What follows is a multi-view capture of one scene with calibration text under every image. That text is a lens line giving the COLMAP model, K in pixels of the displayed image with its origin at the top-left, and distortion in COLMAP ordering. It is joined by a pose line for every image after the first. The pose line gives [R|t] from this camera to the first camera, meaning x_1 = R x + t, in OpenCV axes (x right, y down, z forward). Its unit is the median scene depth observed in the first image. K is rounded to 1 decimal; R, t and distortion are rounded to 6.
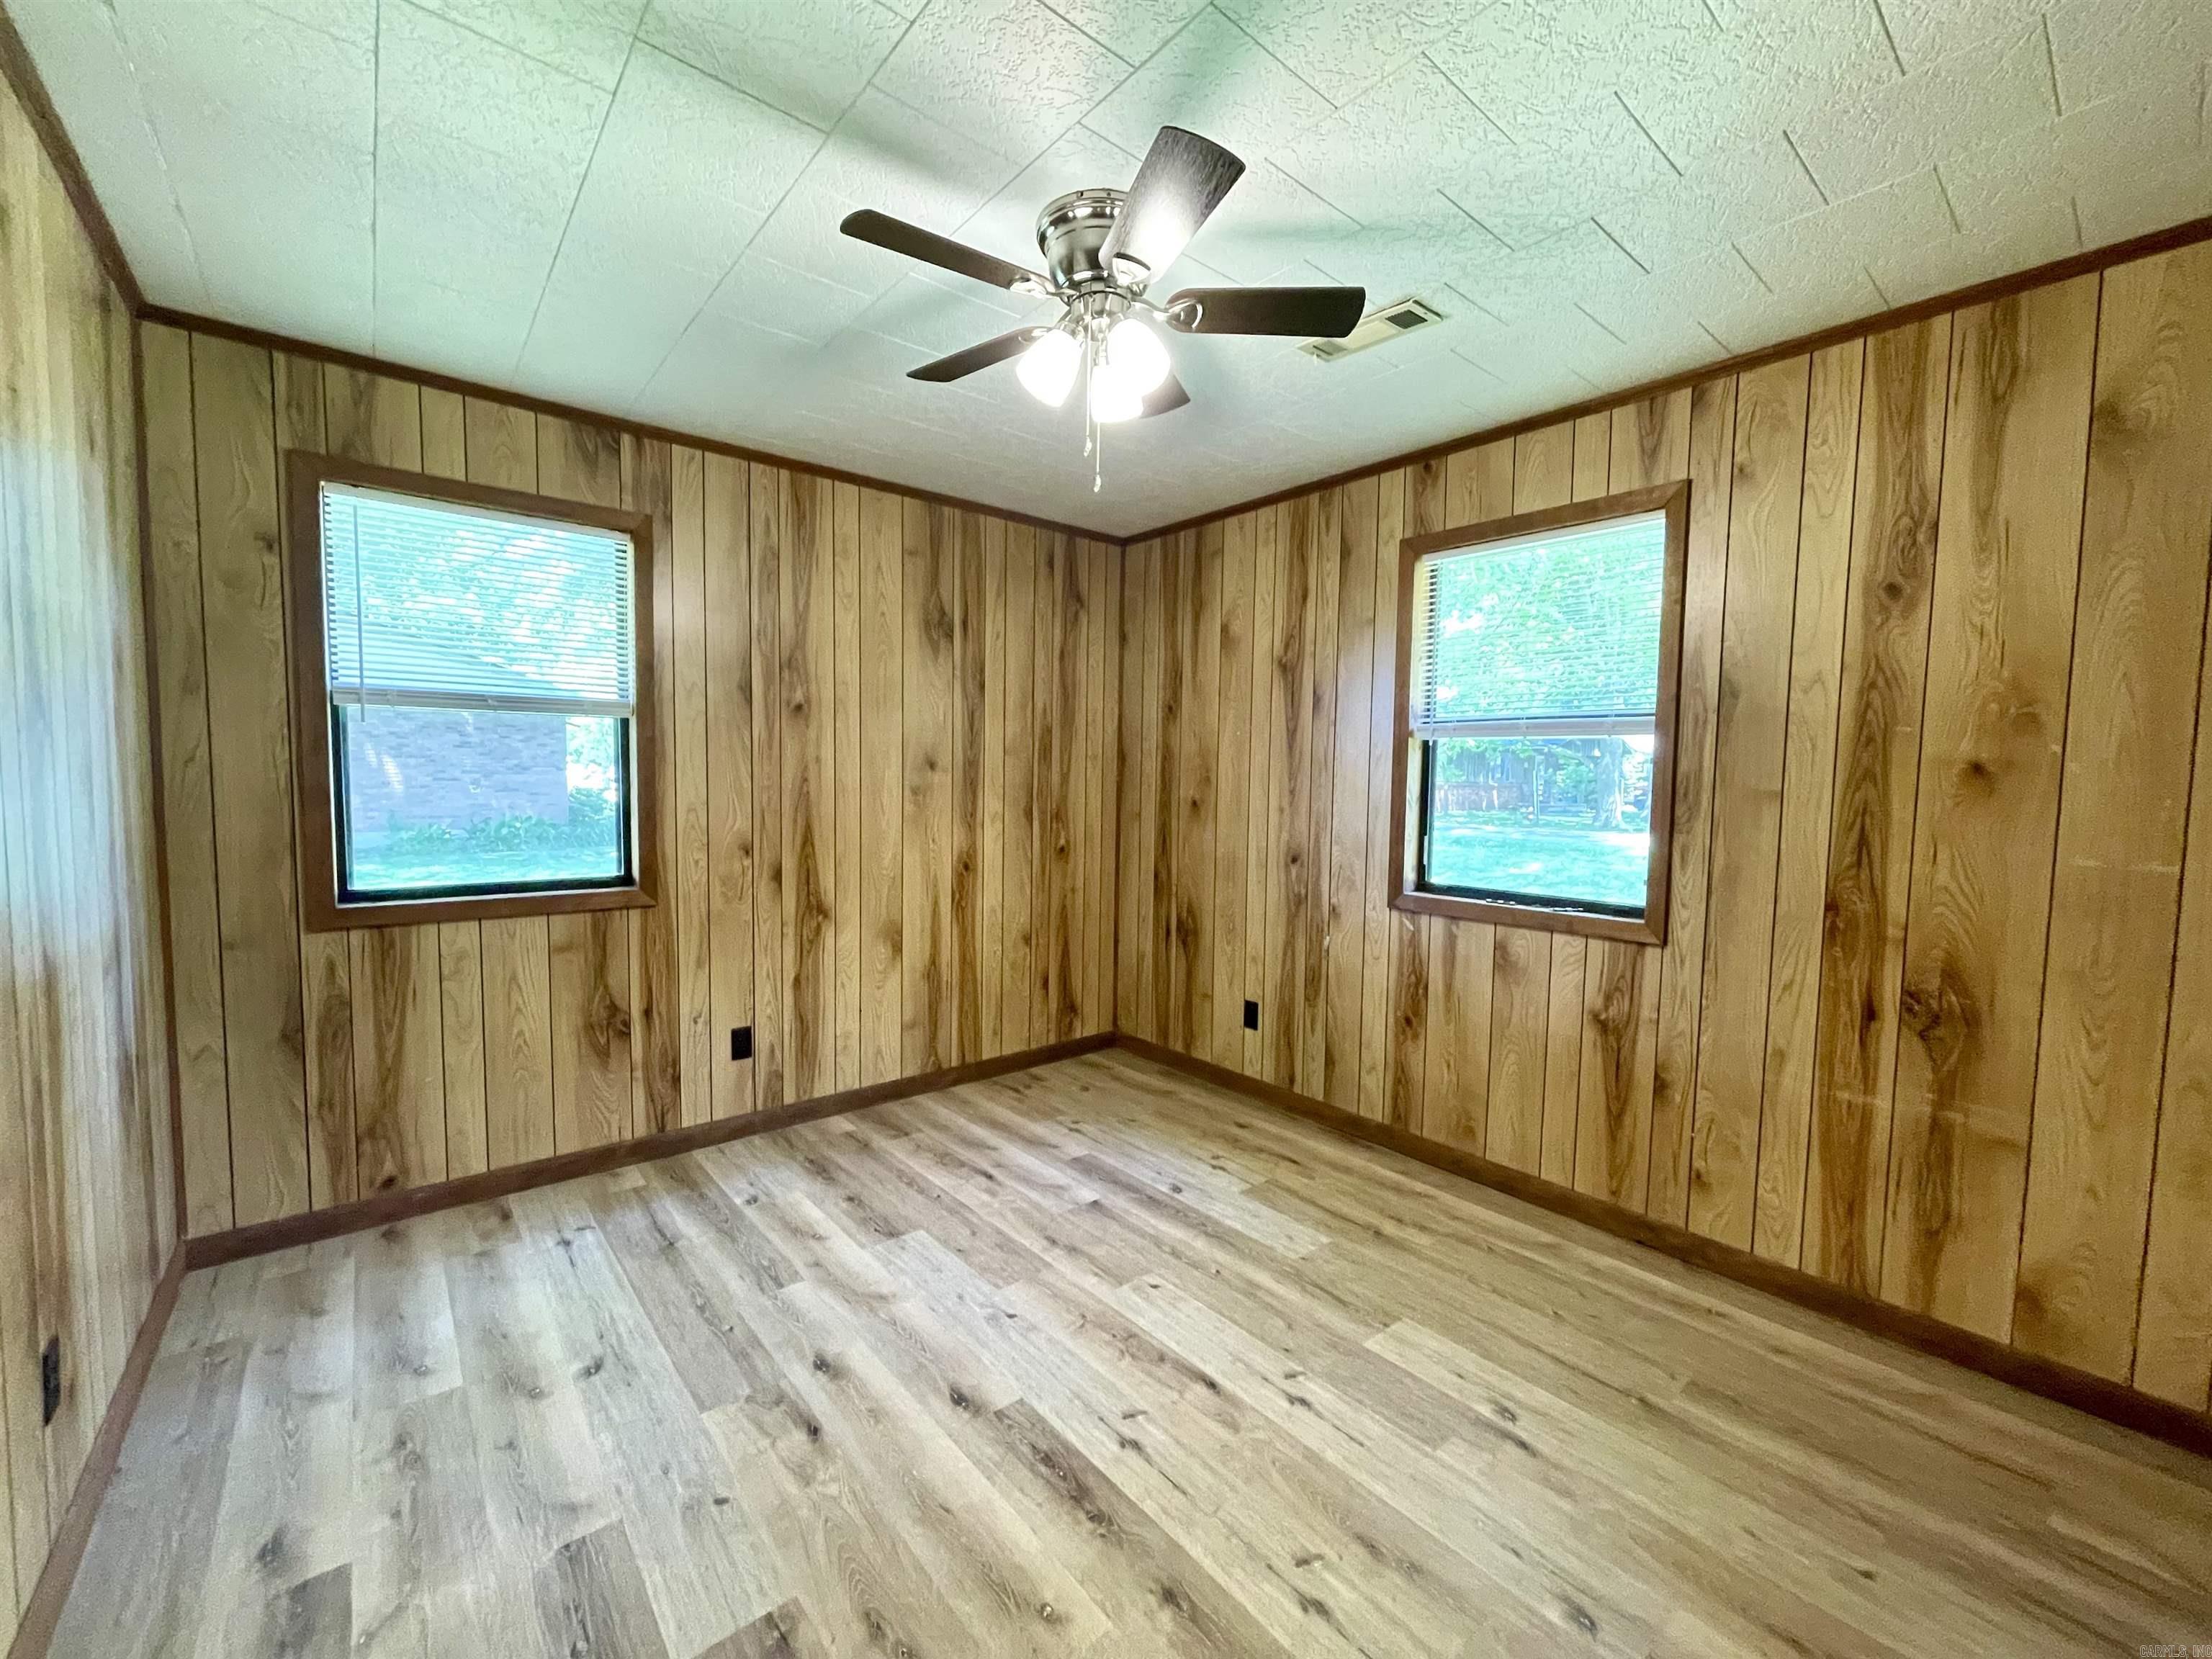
lens RADIAL K [[889.9, 0, 1097.8], [0, 889.9, 831.4], [0, 0, 1]] dist [-0.005039, -0.000009]
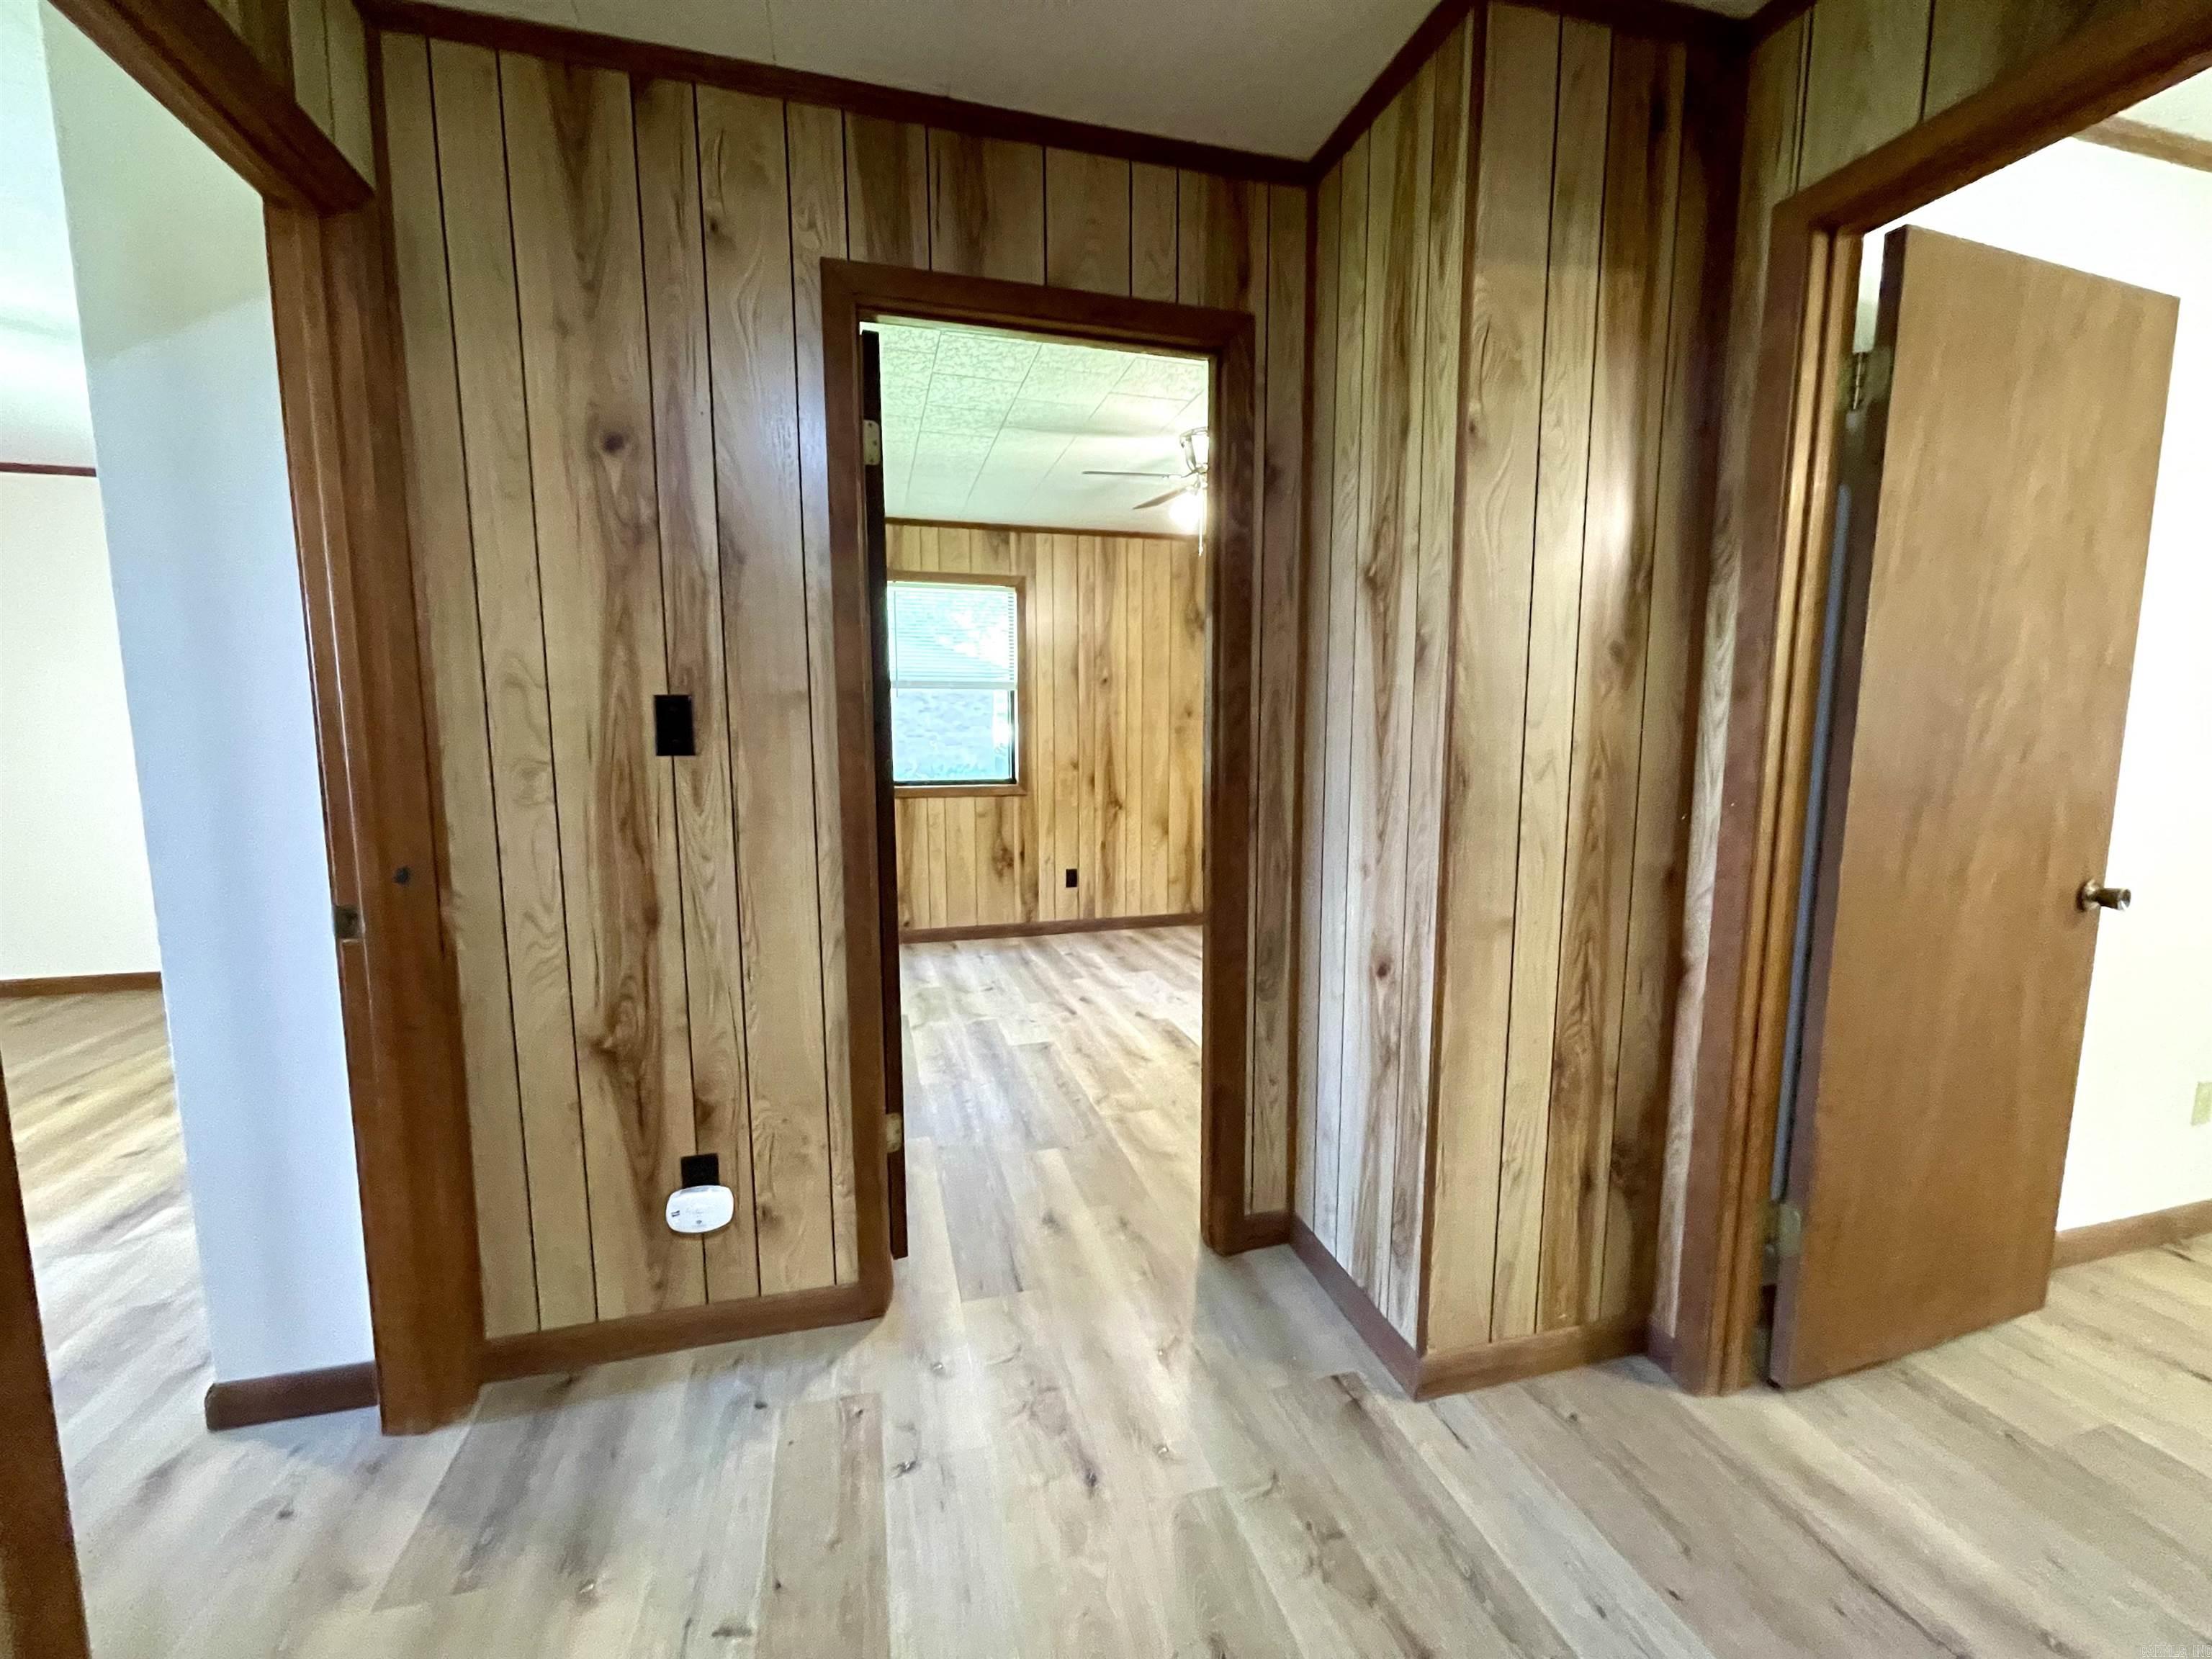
lens RADIAL K [[889.9, 0, 1097.8], [0, 889.9, 831.4], [0, 0, 1]] dist [-0.005039, -0.000009]
pose [[0.910612, 0.031729, -0.412042, 0.430777], [-0.011549, 0.998613, 0.051374, 0.072430], [0.413100, -0.042023, 0.909716, -0.661991]]
